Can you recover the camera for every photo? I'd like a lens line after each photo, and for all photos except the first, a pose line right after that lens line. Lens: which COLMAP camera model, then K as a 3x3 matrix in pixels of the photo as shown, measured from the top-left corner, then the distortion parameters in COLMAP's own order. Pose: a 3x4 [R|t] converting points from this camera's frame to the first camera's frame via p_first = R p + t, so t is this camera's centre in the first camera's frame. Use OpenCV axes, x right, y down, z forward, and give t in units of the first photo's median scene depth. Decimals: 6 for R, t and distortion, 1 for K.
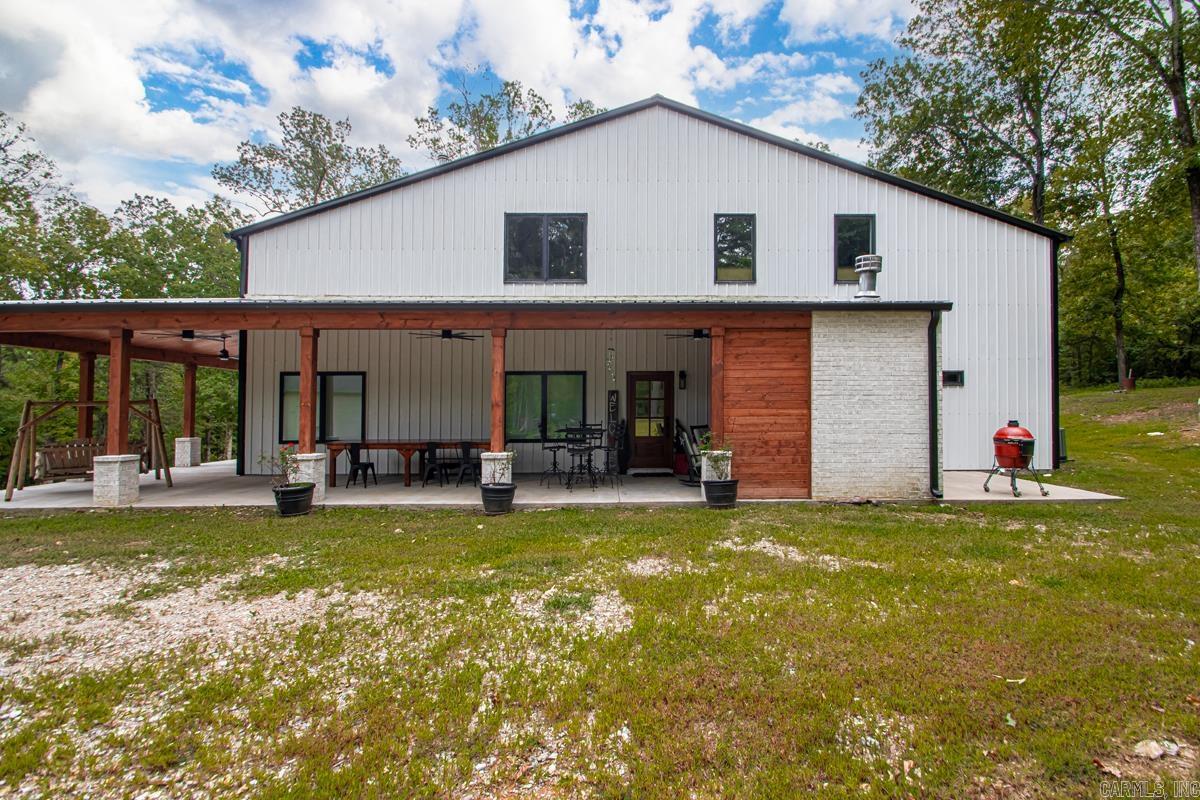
lens RADIAL K [[554.8, 0, 600.7], [0, 554.8, 403.9], [0, 0, 1]] dist [0.026048, -0.011997]
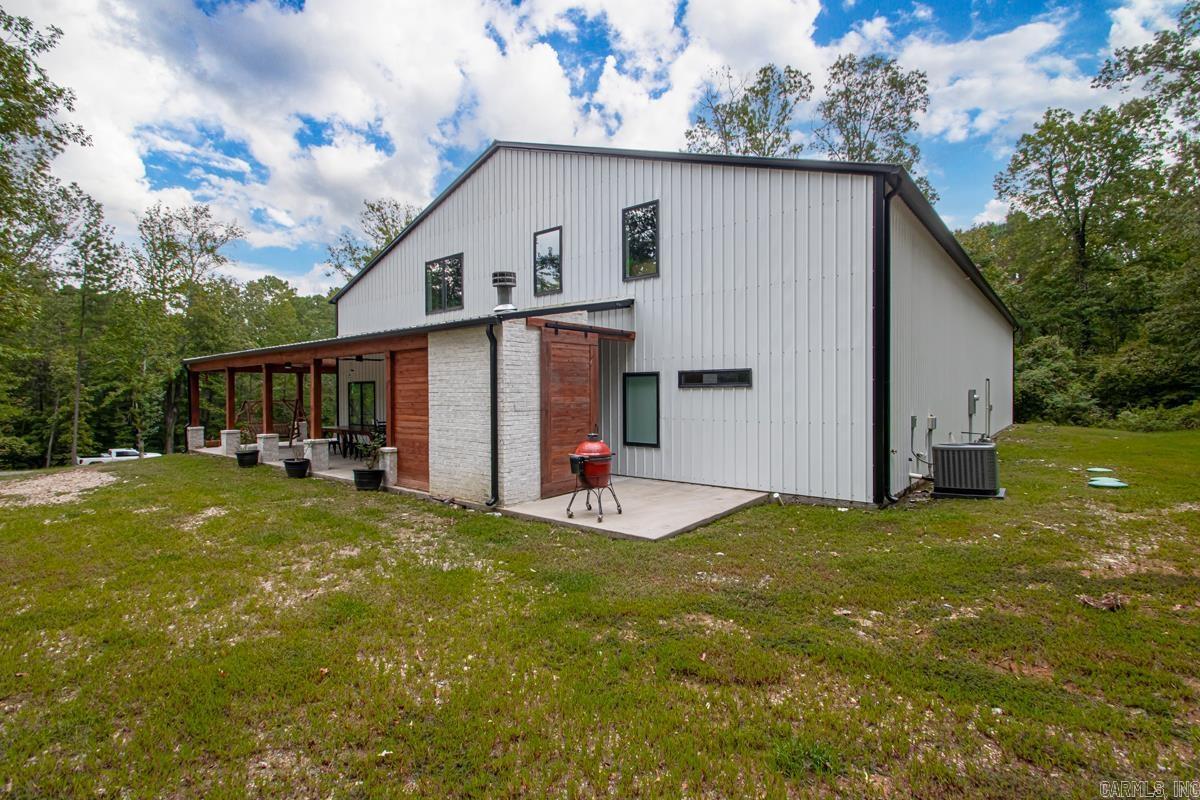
lens RADIAL K [[554.8, 0, 600.9], [0, 554.8, 394.4], [0, 0, 1]] dist [0.026048, -0.011997]
pose [[0.761579, -0.001063, -0.648071, 1.406201], [0.012902, 0.999825, 0.013522, -0.048976], [0.647944, -0.018659, 0.761460, 0.338672]]
